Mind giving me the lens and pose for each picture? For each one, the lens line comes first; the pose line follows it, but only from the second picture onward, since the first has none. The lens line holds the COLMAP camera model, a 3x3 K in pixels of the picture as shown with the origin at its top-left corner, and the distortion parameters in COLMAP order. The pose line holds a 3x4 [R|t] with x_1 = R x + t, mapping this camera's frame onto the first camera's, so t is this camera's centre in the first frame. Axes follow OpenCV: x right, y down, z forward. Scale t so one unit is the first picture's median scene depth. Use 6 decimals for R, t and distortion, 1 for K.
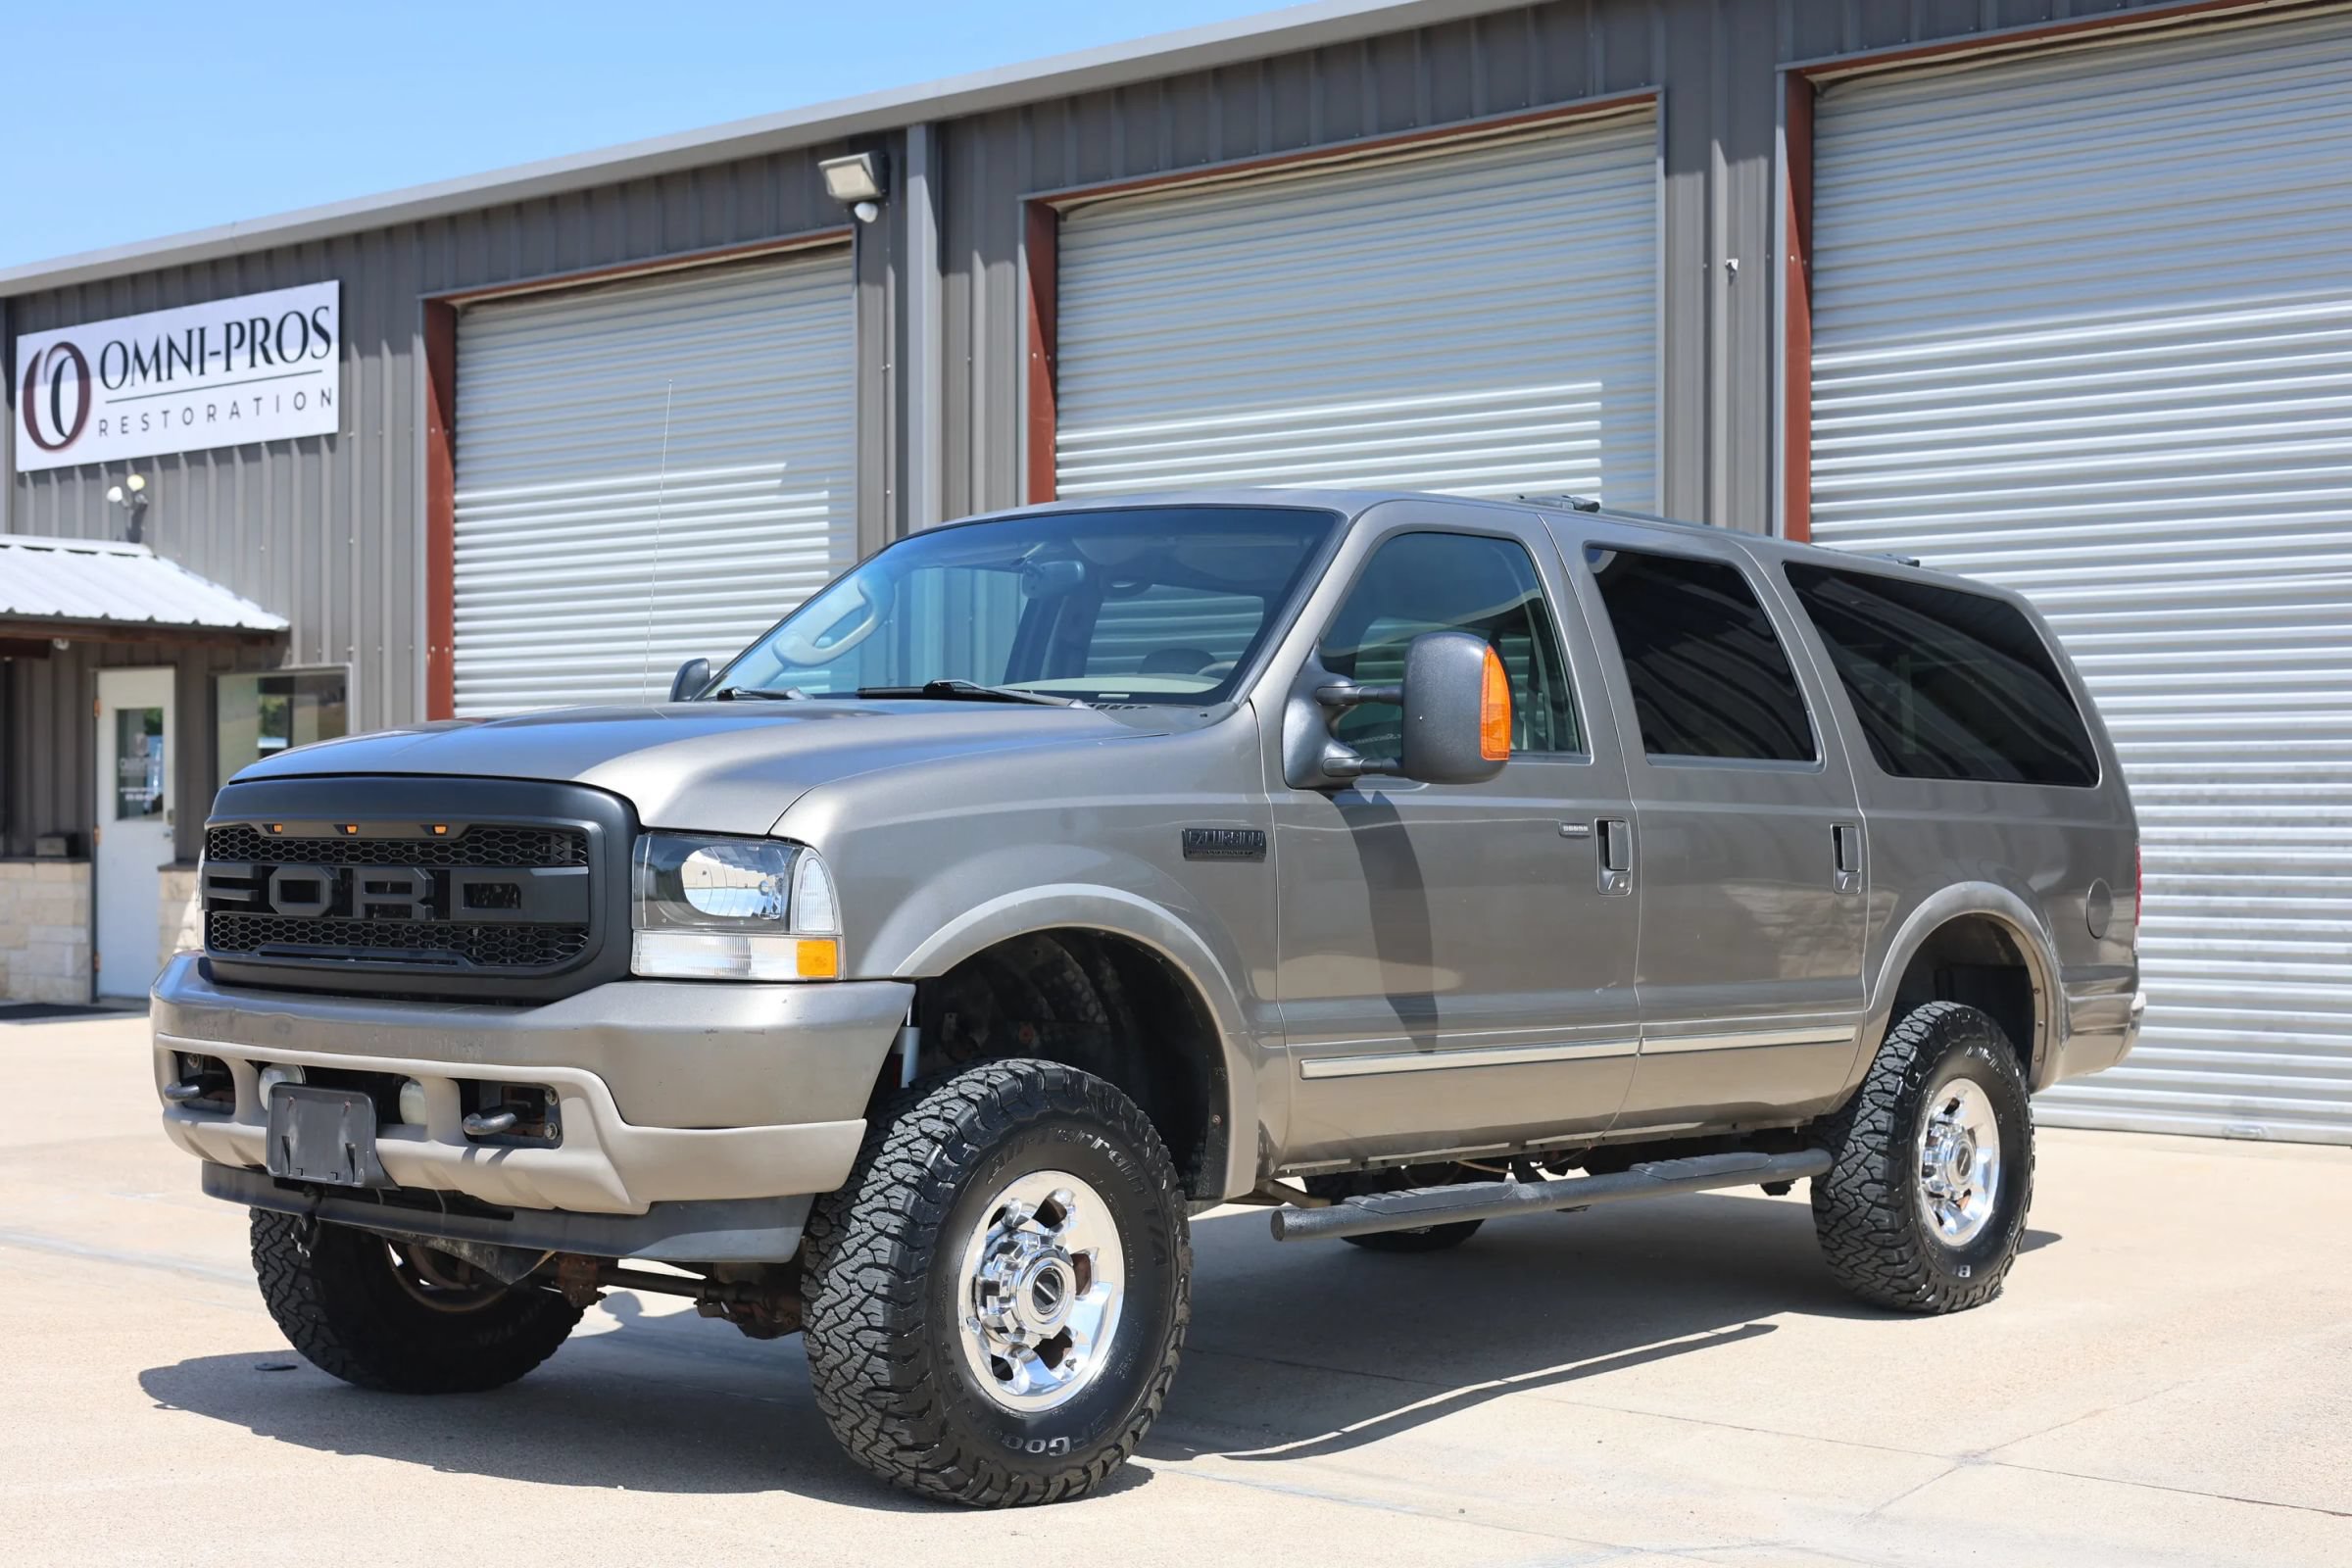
lens RADIAL K [[3321.5, 0, 1190.9], [0, 3321.5, 796.0], [0, 0, 1]] dist [0.019052, 0.000000]
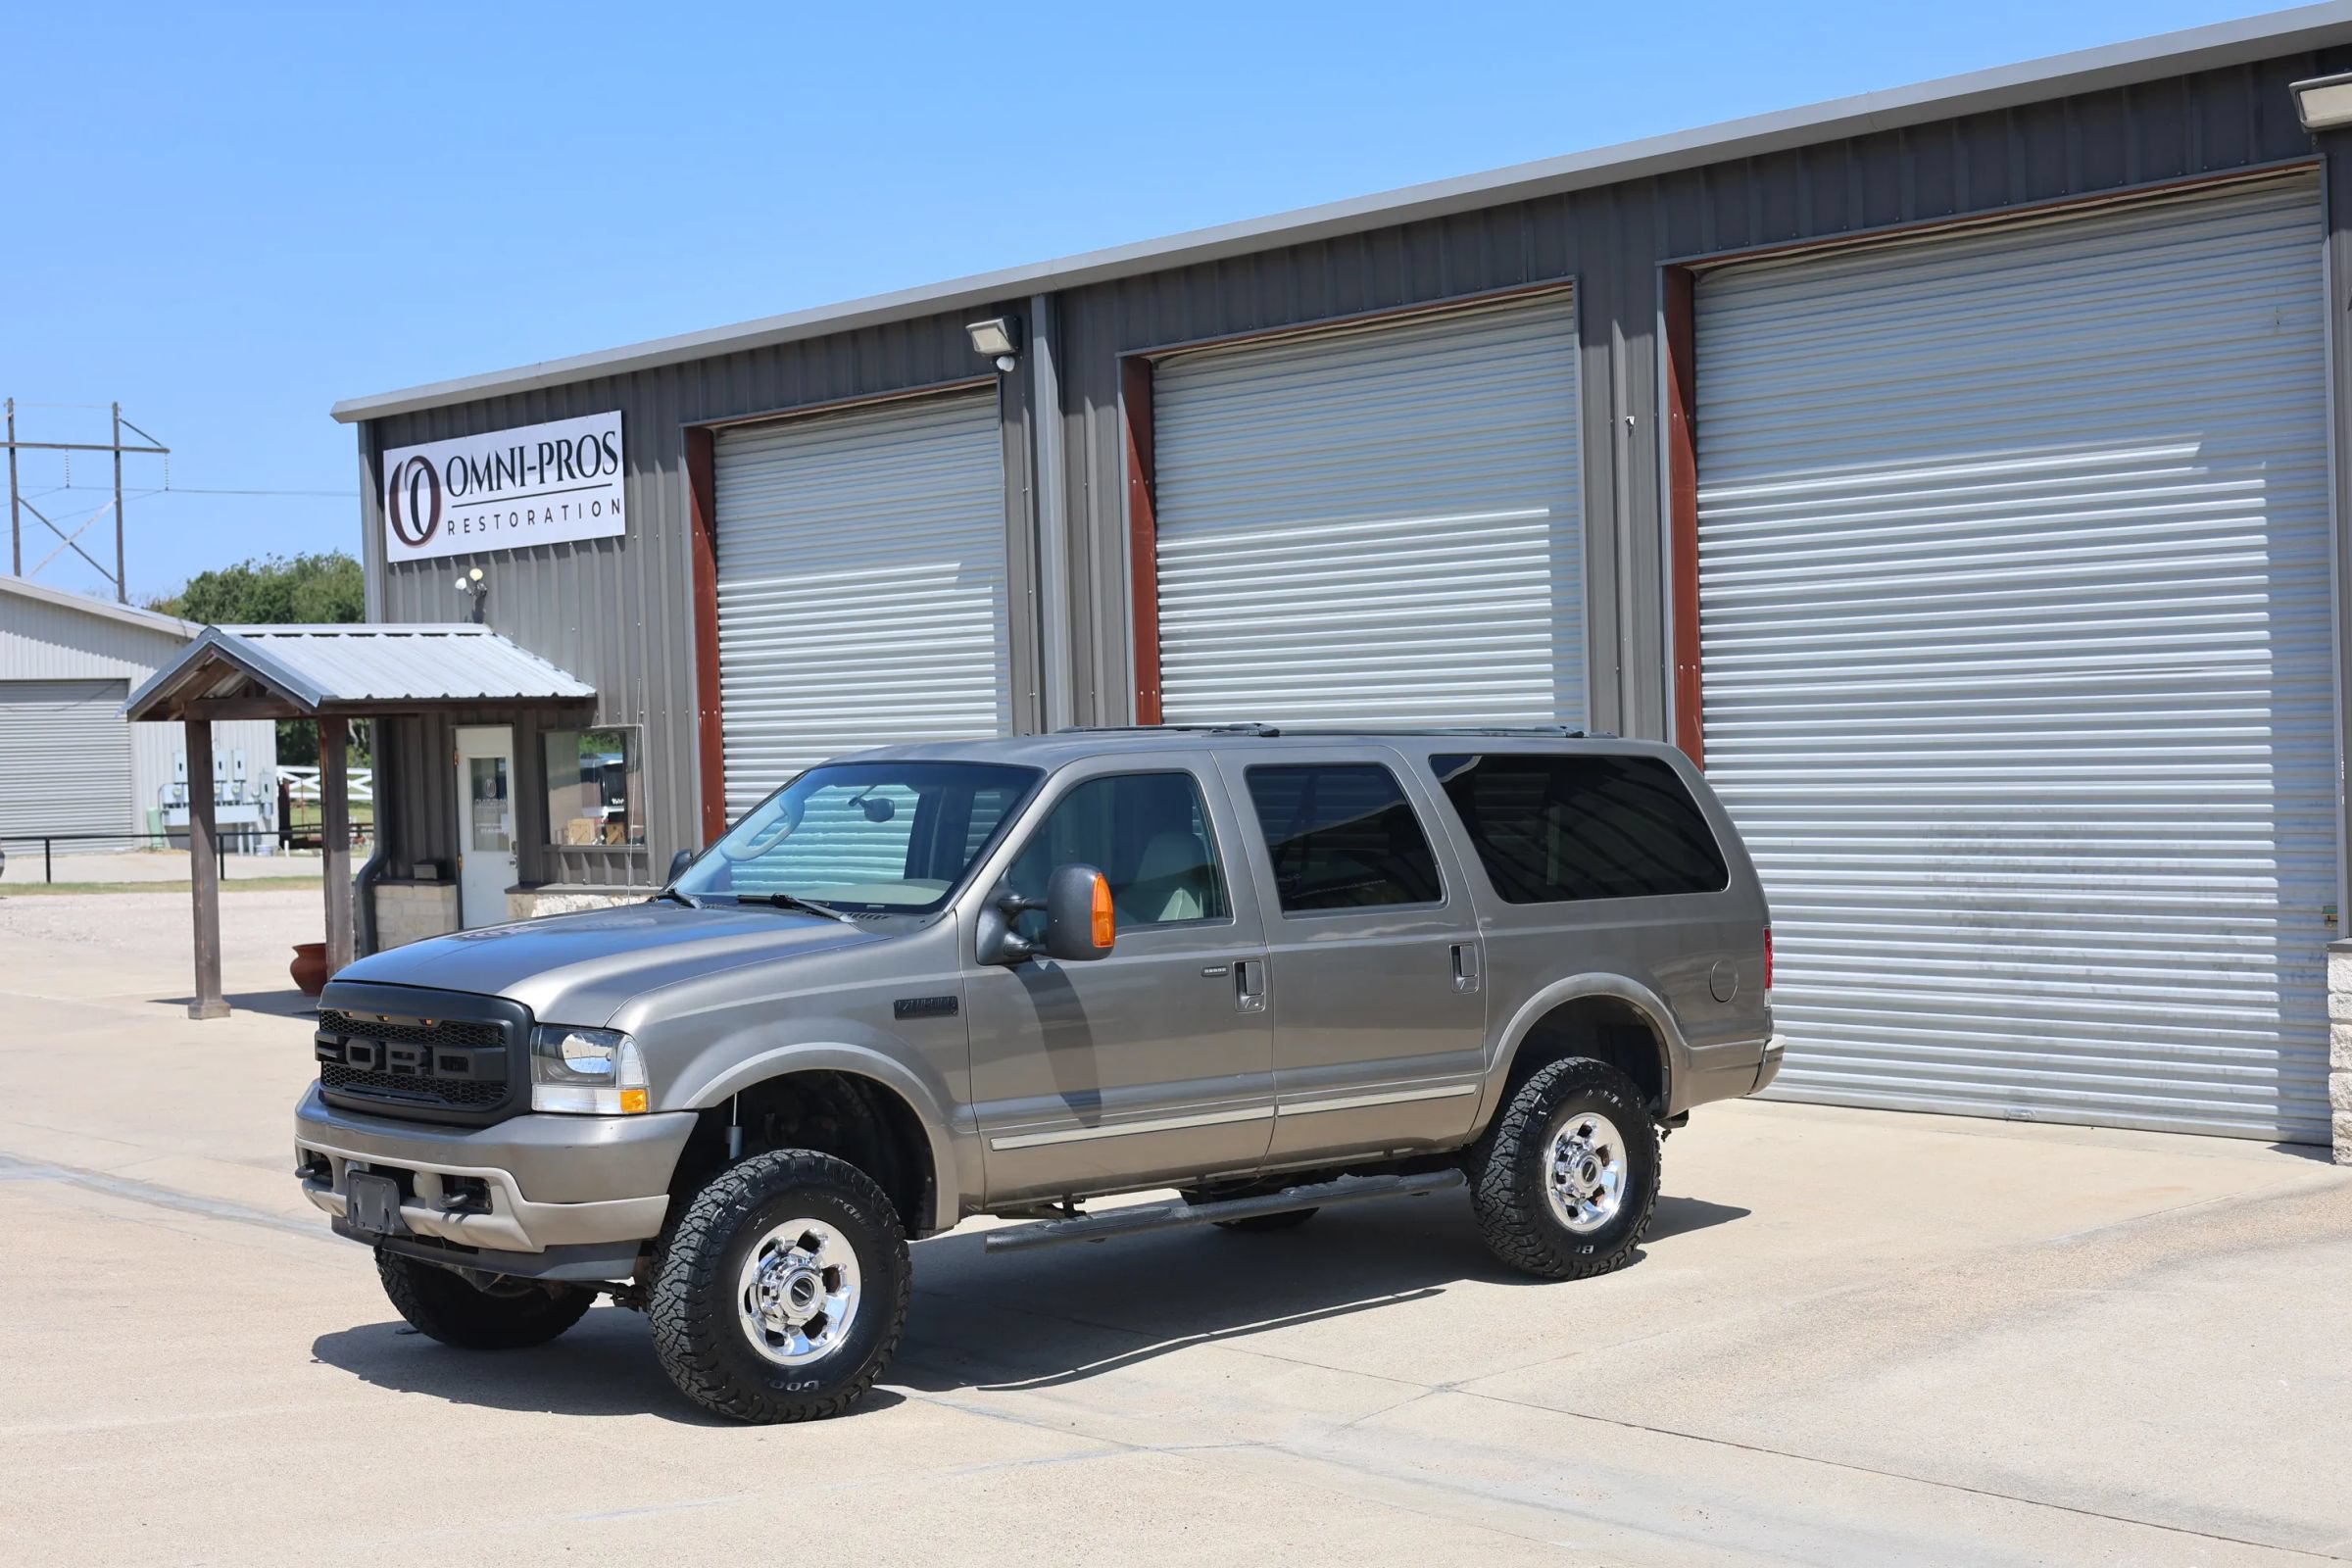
lens RADIAL K [[3321.5, 0, 1194.1], [0, 3321.5, 796.5], [0, 0, 1]] dist [0.019052, 0.000000]
pose [[0.989563, -0.029217, -0.141110, 0.269264], [0.033653, 0.999008, 0.029154, -0.094856], [0.140118, -0.033599, 0.989565, -0.407576]]
